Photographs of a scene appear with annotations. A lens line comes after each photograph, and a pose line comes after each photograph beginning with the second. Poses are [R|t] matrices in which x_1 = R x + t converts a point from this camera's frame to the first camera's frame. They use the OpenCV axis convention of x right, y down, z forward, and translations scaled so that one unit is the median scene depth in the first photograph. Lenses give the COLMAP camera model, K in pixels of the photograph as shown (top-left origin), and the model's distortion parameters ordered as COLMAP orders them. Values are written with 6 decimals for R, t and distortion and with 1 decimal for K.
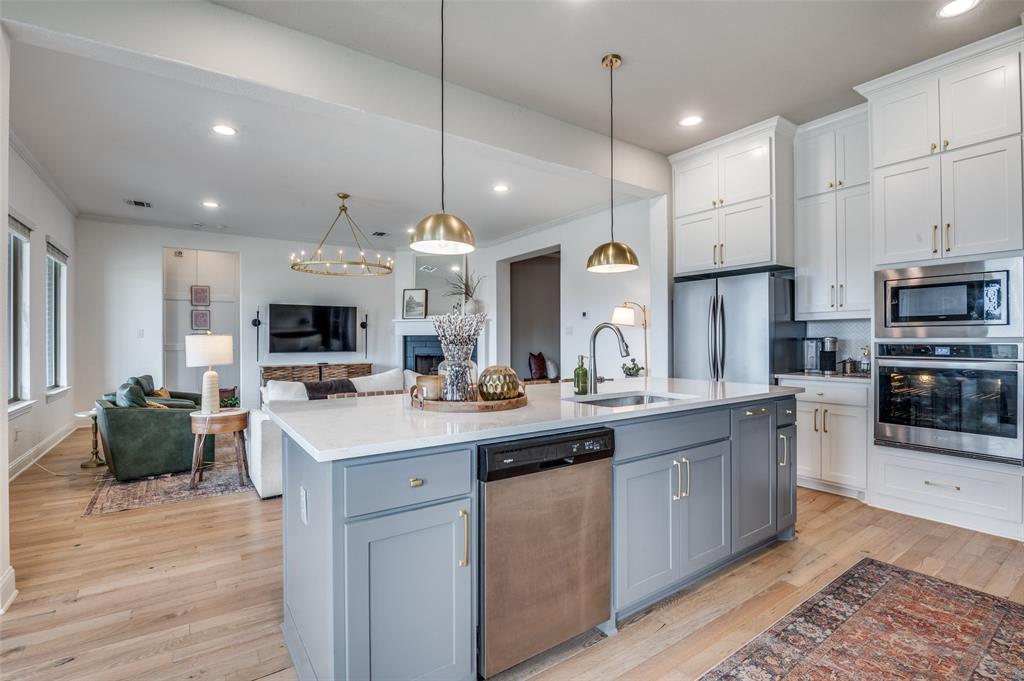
lens RADIAL K [[471.6, 0, 506.8], [0, 471.6, 341.3], [0, 0, 1]] dist [-0.011907, -0.006071]
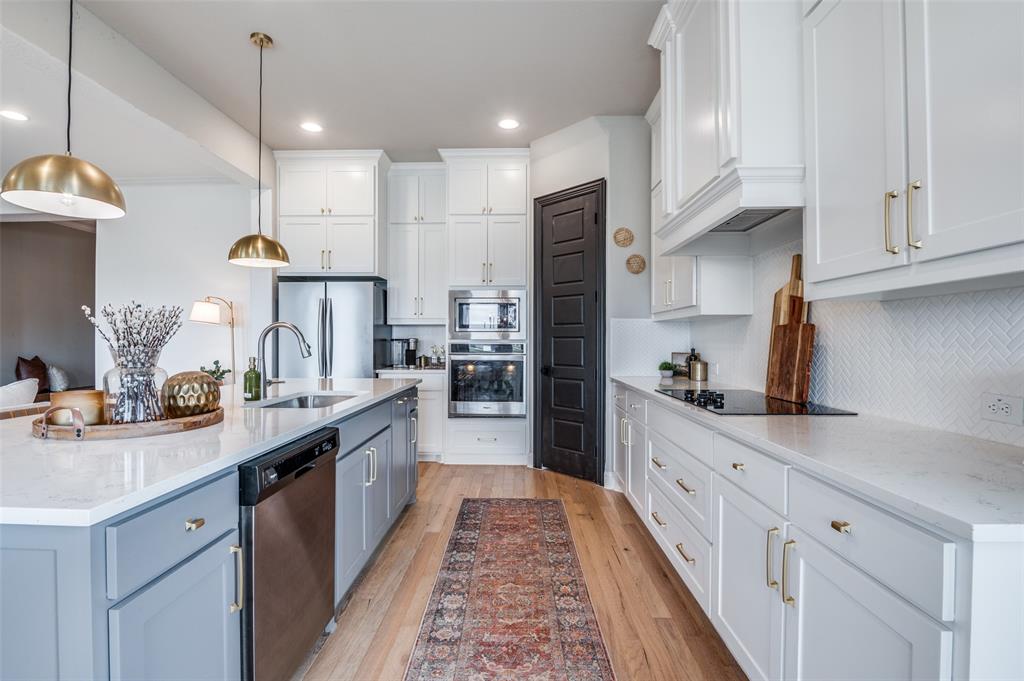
lens RADIAL K [[471.6, 0, 507.5], [0, 471.6, 341.1], [0, 0, 1]] dist [-0.011907, -0.006071]
pose [[0.586678, 0.002435, 0.809817, -0.192316], [-0.002501, 0.999996, -0.001195, -0.000912], [-0.809817, -0.001324, 0.586681, 0.050077]]
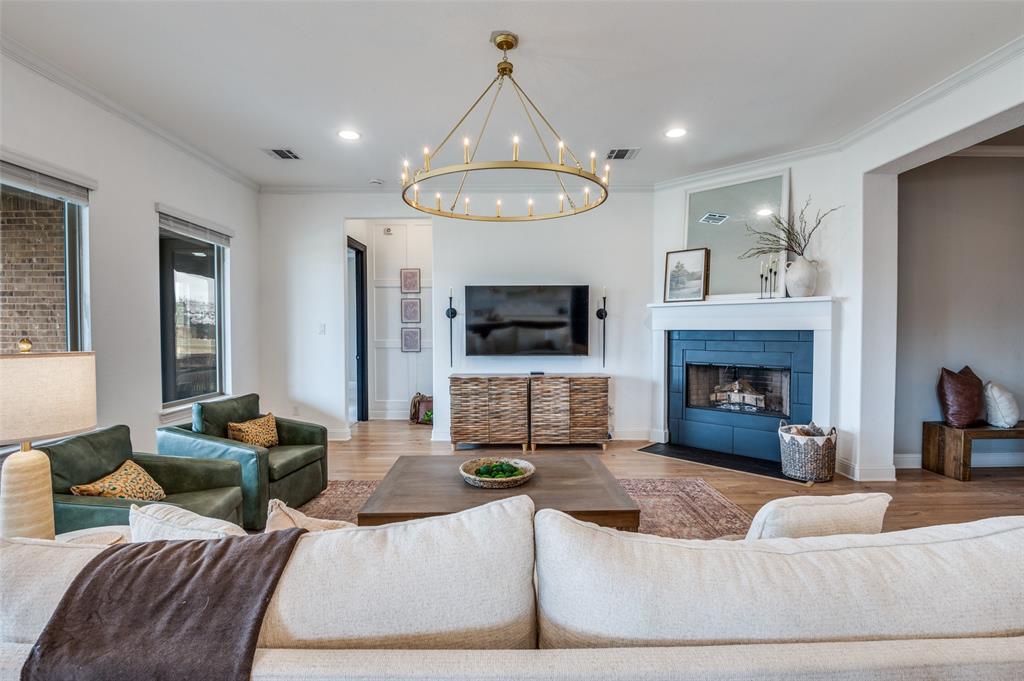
lens RADIAL K [[471.6, 0, 507.3], [0, 471.6, 341.6], [0, 0, 1]] dist [-0.011907, -0.006071]
pose [[0.826872, 0.017033, -0.562132, -0.117942], [-0.001377, 0.999600, 0.028263, -0.034413], [0.562388, -0.022596, 0.826565, 0.935872]]
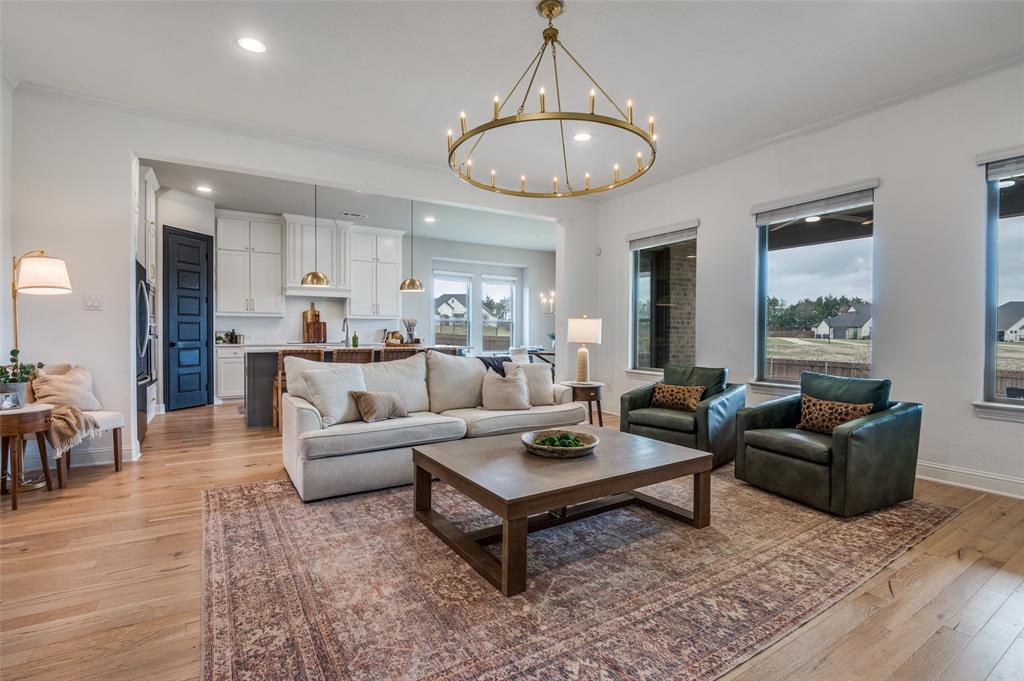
lens RADIAL K [[471.6, 0, 510.9], [0, 471.6, 342.0], [0, 0, 1]] dist [-0.011907, -0.006071]
pose [[-0.999082, -0.001933, 0.042797, -0.506772], [-0.001027, 0.999775, 0.021169, 0.022598], [-0.042829, 0.021106, -0.998859, 2.282856]]
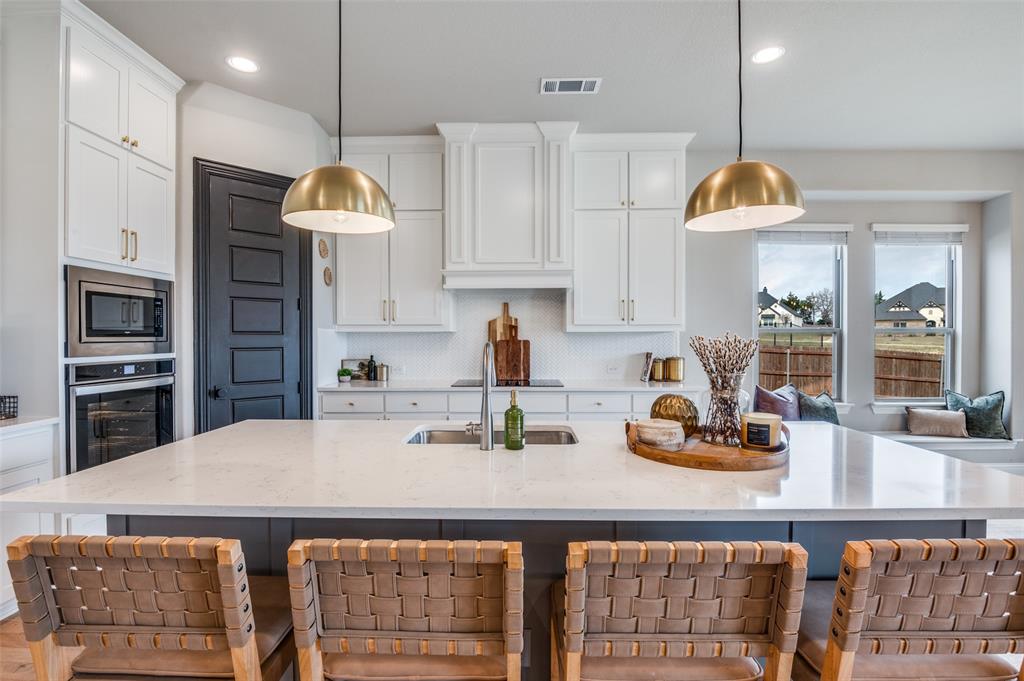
lens RADIAL K [[471.6, 0, 509.4], [0, 471.6, 341.2], [0, 0, 1]] dist [-0.011907, -0.006071]
pose [[-0.813698, -0.001333, 0.581287, -0.152764], [0.005026, 0.999944, 0.009328, -0.031360], [-0.581267, 0.010512, -0.813645, 1.034882]]
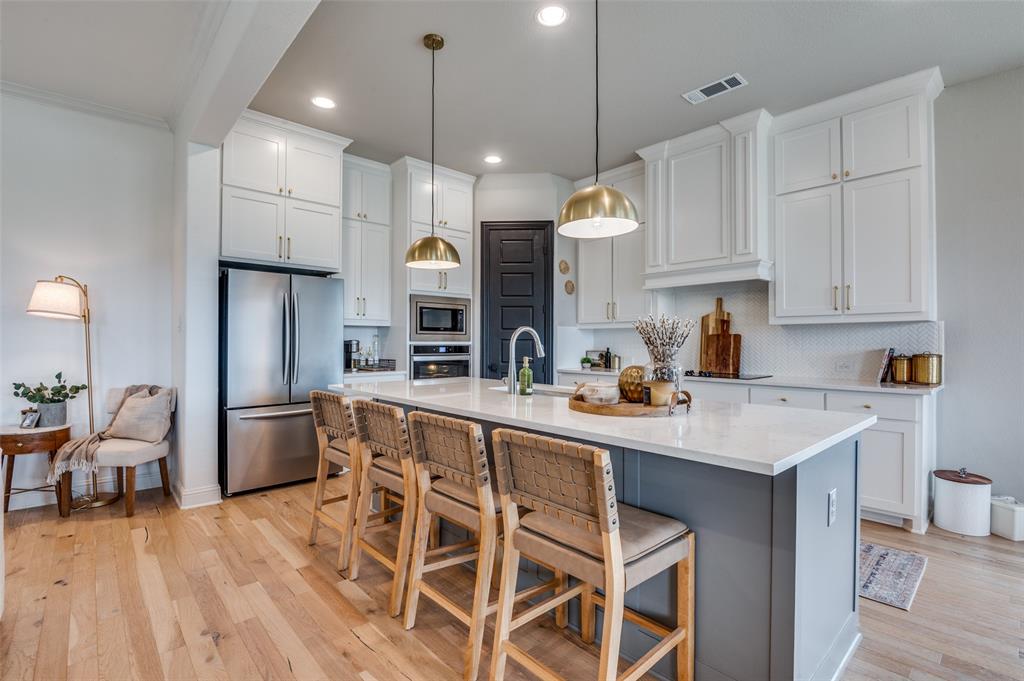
lens RADIAL K [[471.6, 0, 504.1], [0, 471.6, 341.3], [0, 0, 1]] dist [-0.011907, -0.006071]
pose [[-0.129267, 0.005319, 0.991596, -0.573986], [-0.000491, 0.999985, -0.005428, 0.000466], [-0.991610, -0.001188, -0.129262, 0.789629]]
